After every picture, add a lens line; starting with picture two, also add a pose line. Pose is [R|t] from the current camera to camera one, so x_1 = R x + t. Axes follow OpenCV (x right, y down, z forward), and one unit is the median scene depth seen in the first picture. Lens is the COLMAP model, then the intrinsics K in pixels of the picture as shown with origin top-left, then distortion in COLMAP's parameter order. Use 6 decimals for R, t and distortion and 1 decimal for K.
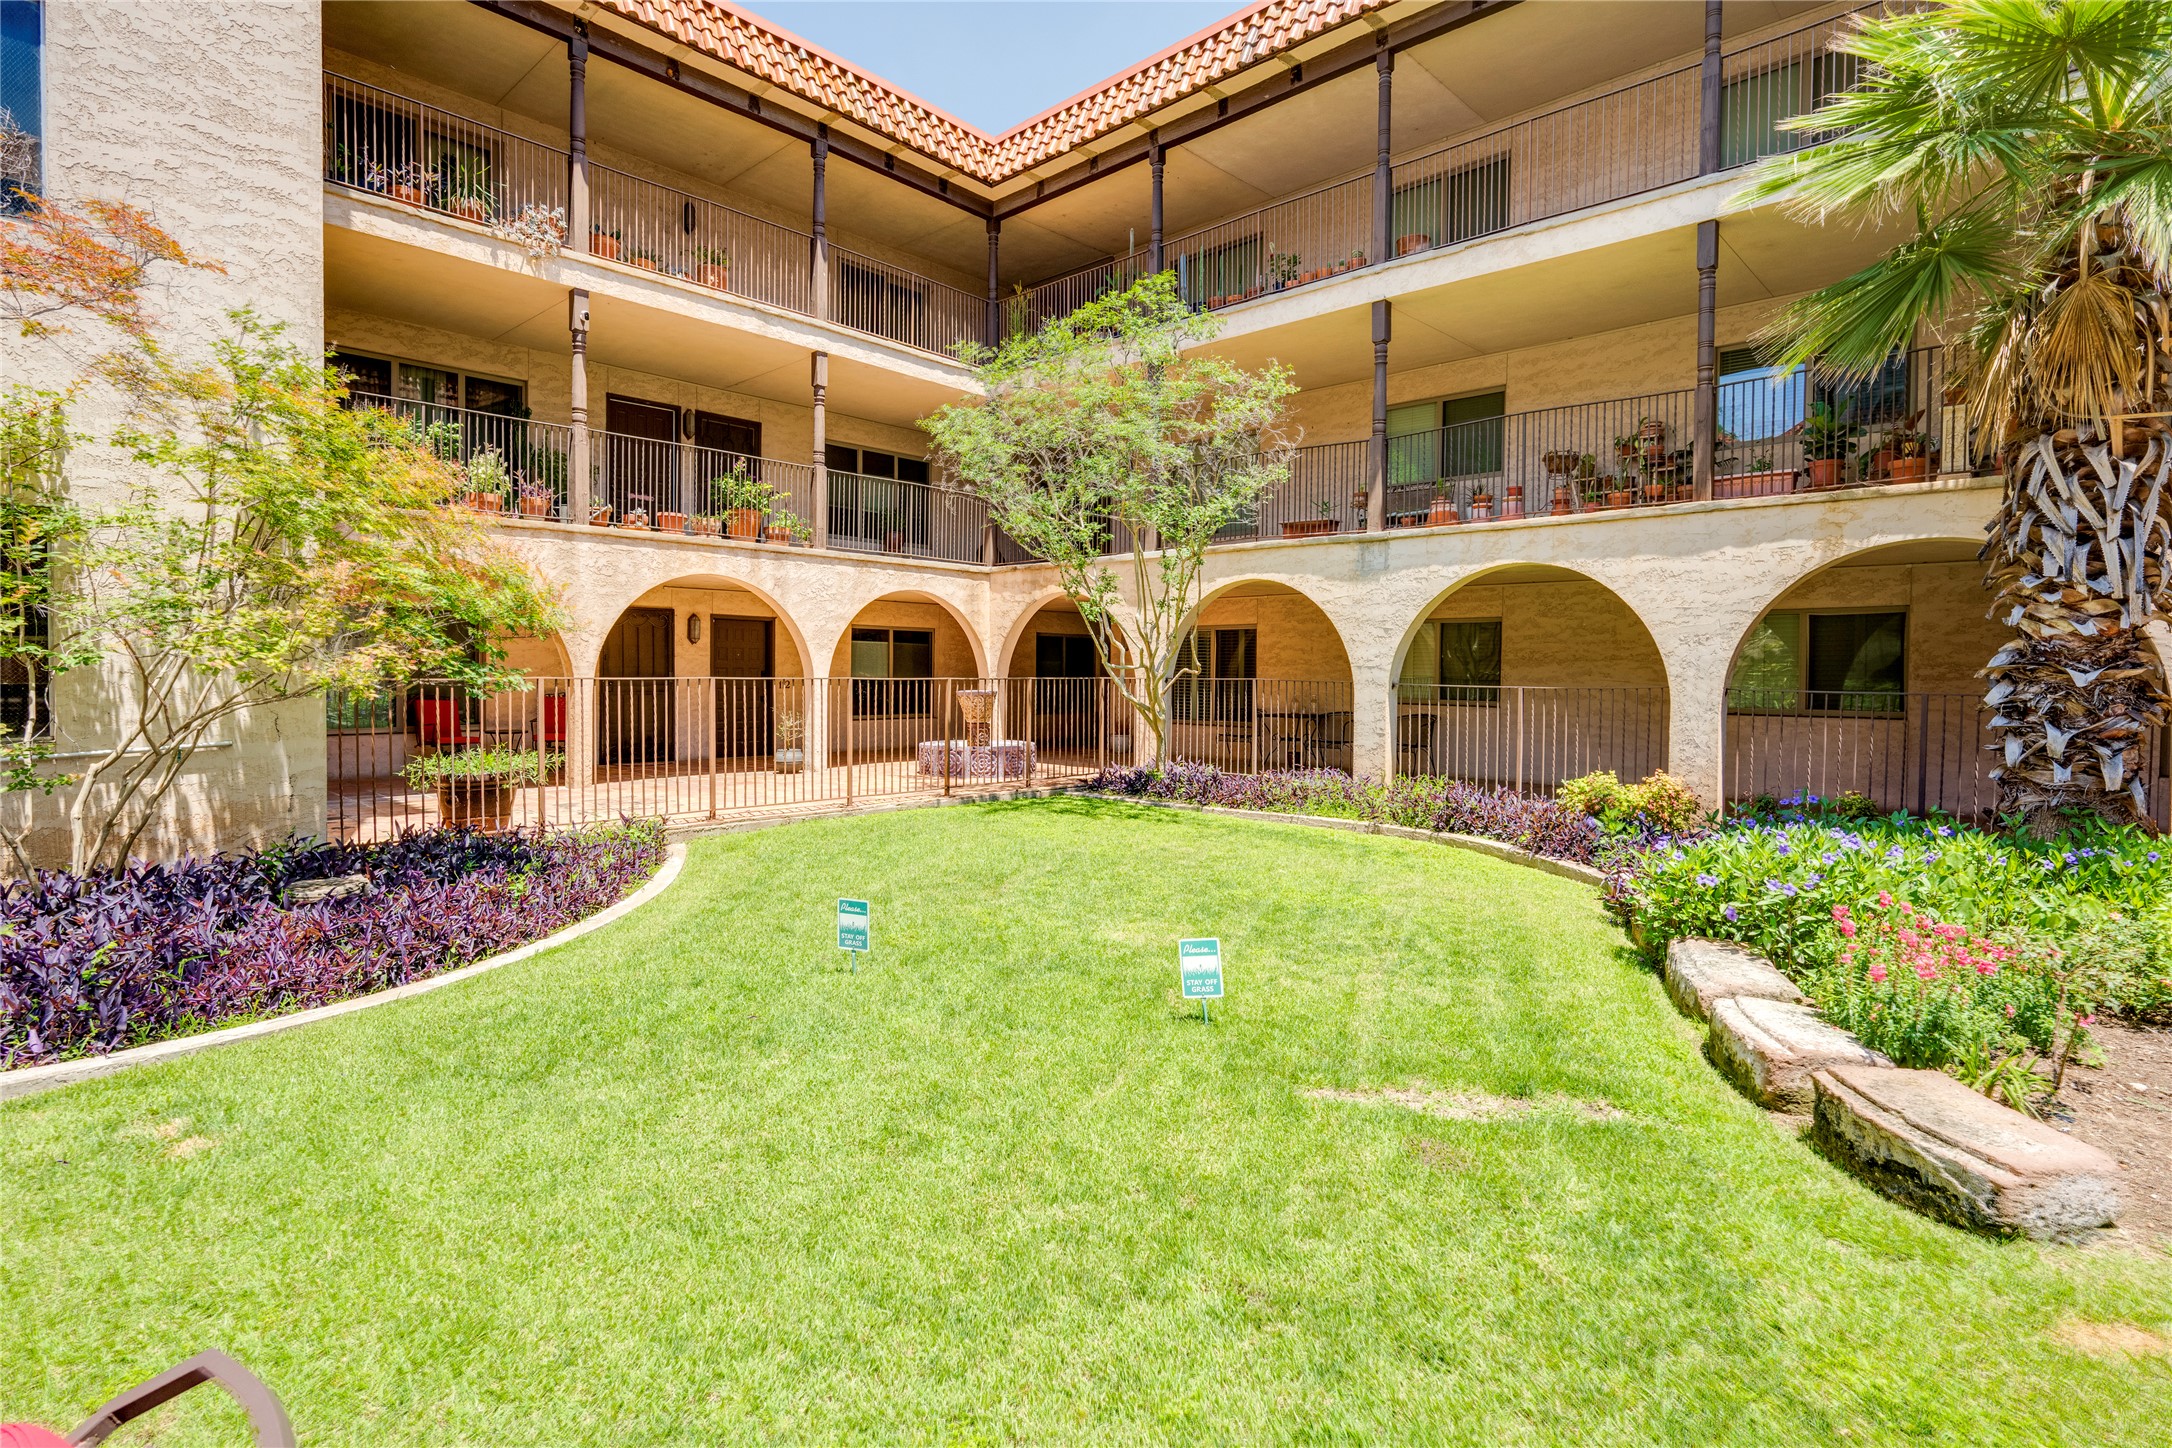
lens RADIAL K [[1075.6, 0, 1088.5], [0, 1075.6, 689.5], [0, 0, 1]] dist [-0.000344, 0.000180]
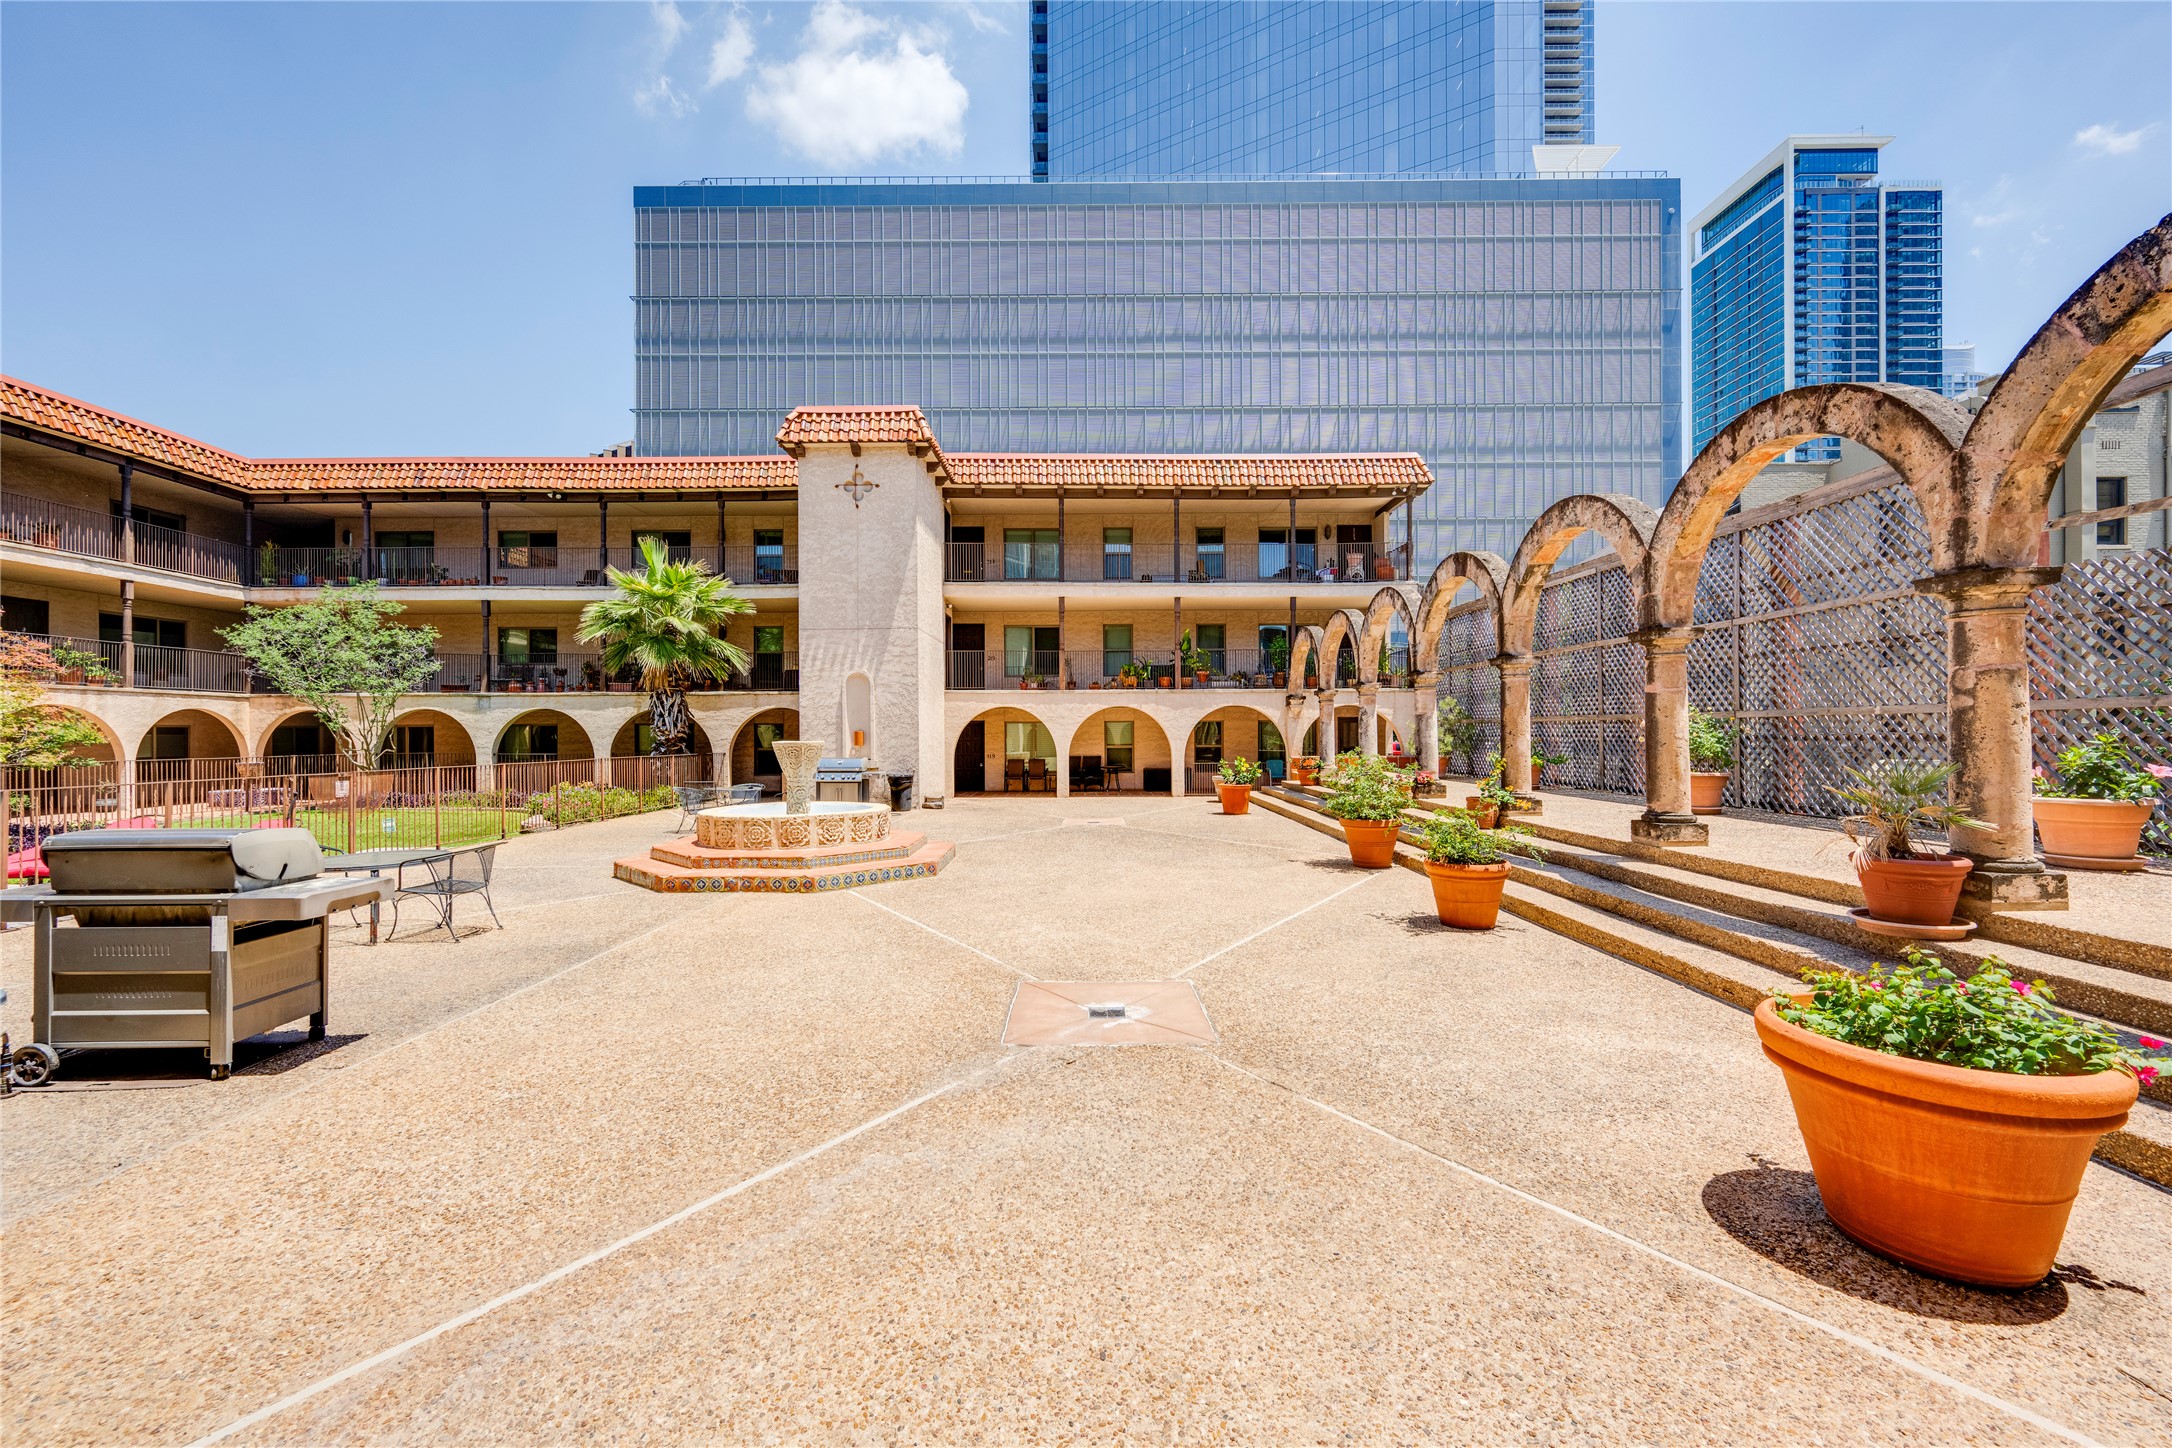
lens RADIAL K [[856.0, 0, 1082.9], [0, 856.0, 727.6], [0, 0, 1]] dist [0.004185, 0.000332]
pose [[0.723451, -0.006952, 0.690340, -0.088225], [0.022187, 0.999667, -0.013184, -0.008276], [-0.690019, 0.024855, 0.723365, -1.192291]]
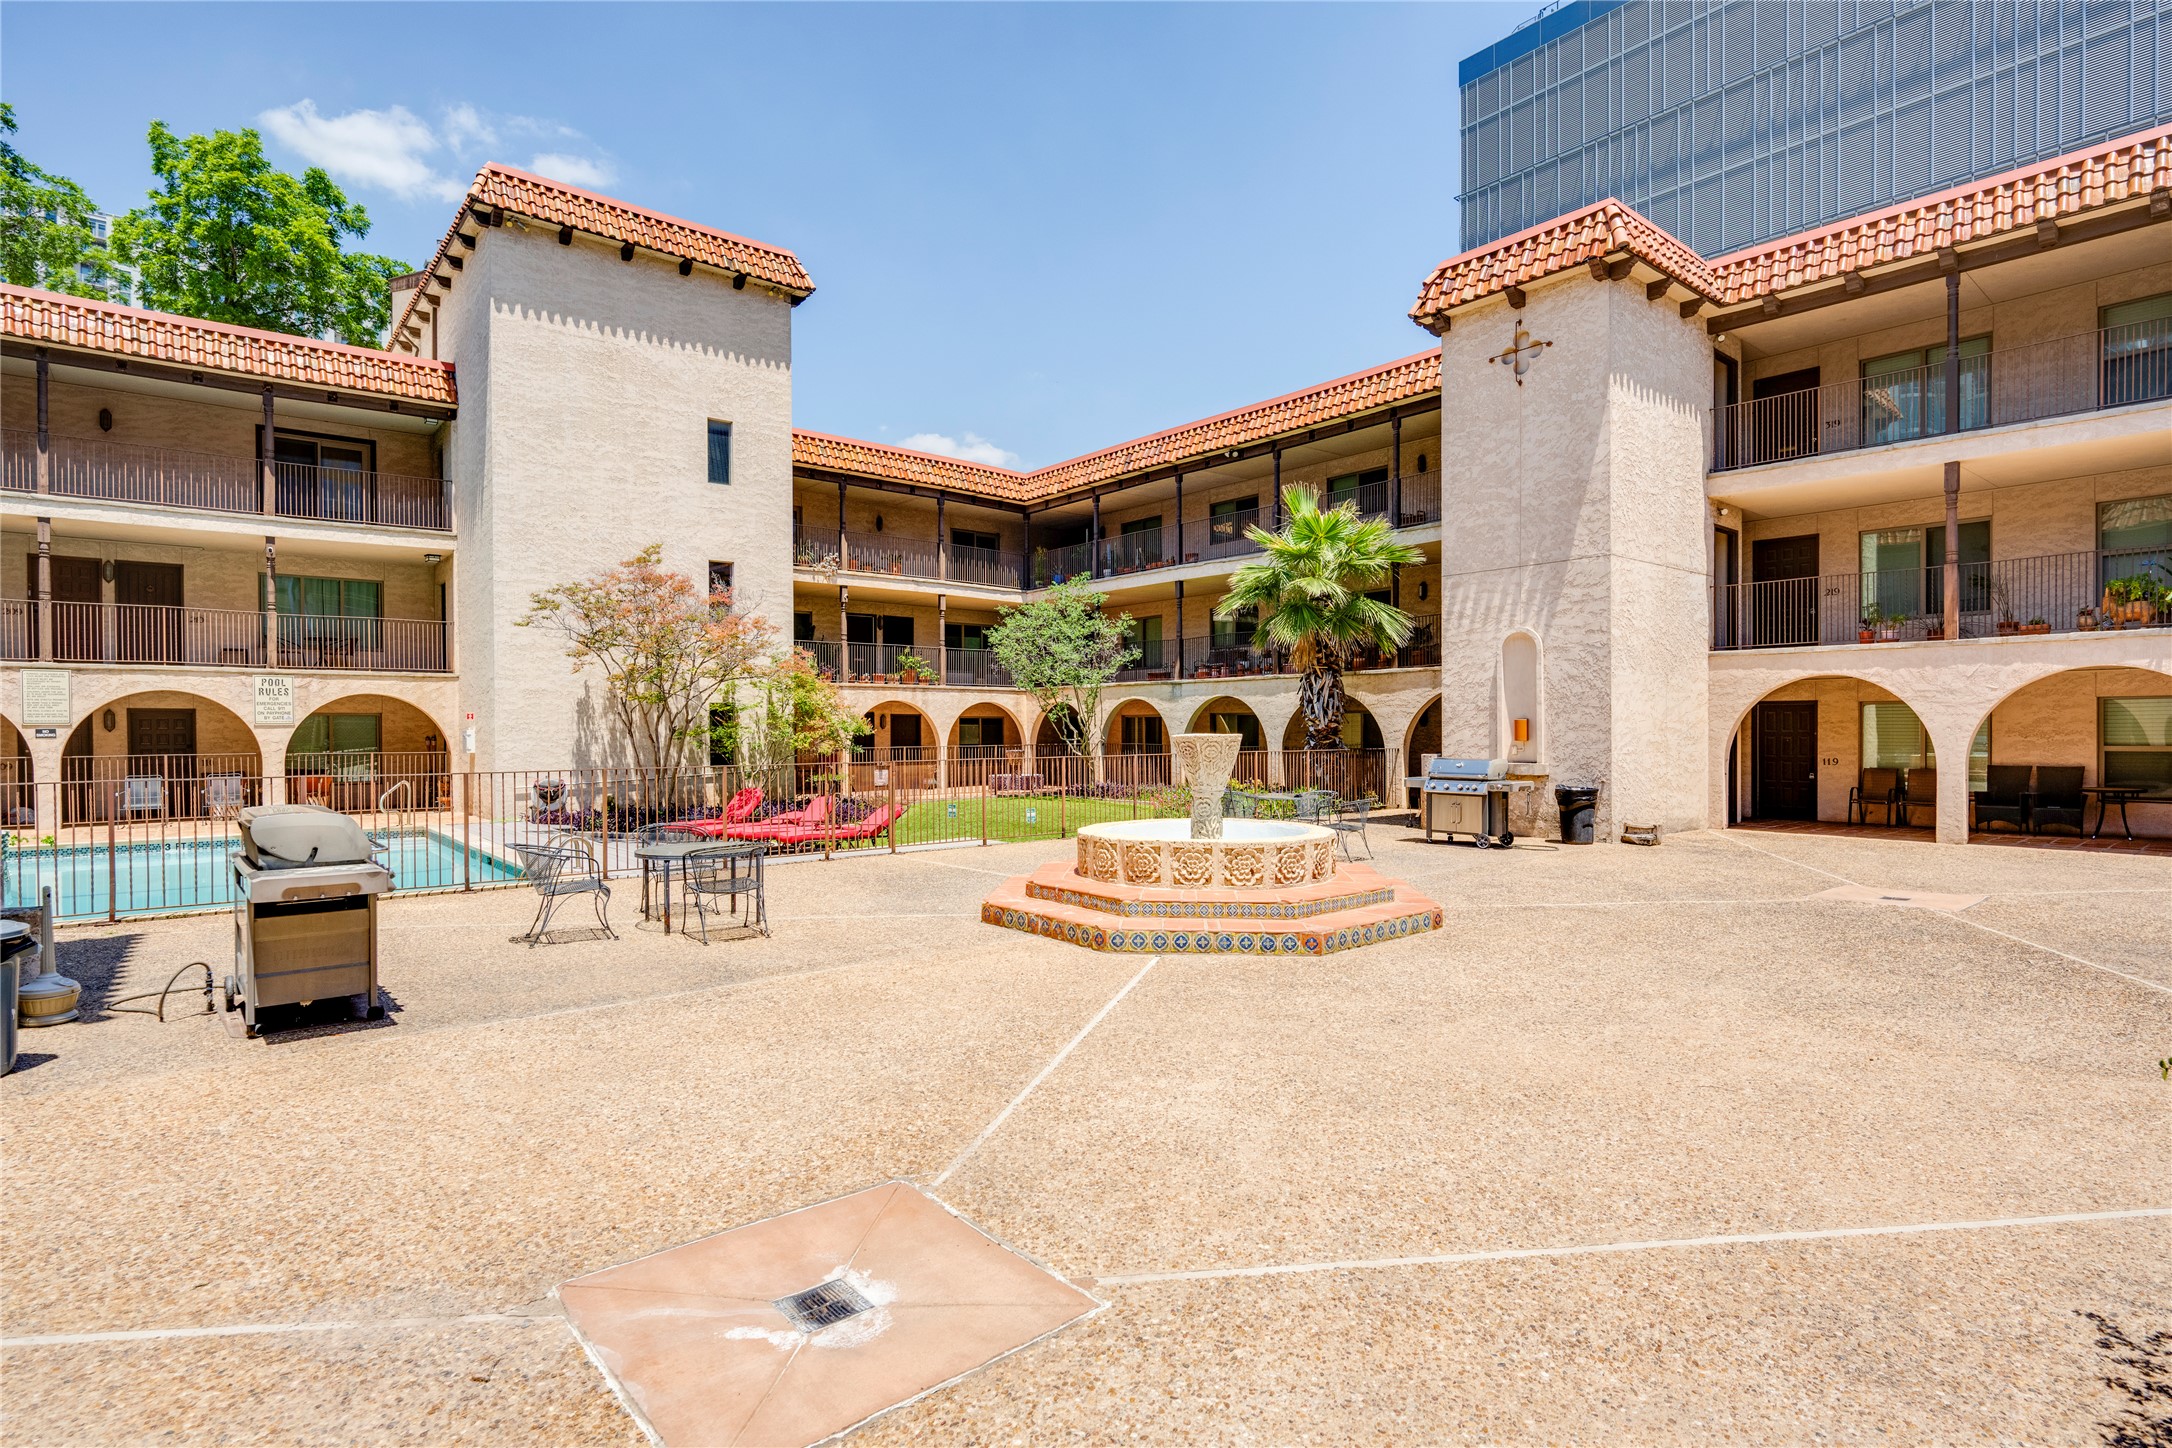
lens RADIAL K [[1077.3, 0, 1100.5], [0, 1077.3, 731.2], [0, 0, 1]] dist [0.000963, -0.000390]
pose [[0.995036, -0.012279, -0.098751, 0.283501], [0.010913, 0.999837, -0.014369, -0.004135], [0.098911, 0.013220, 0.995008, -1.142638]]
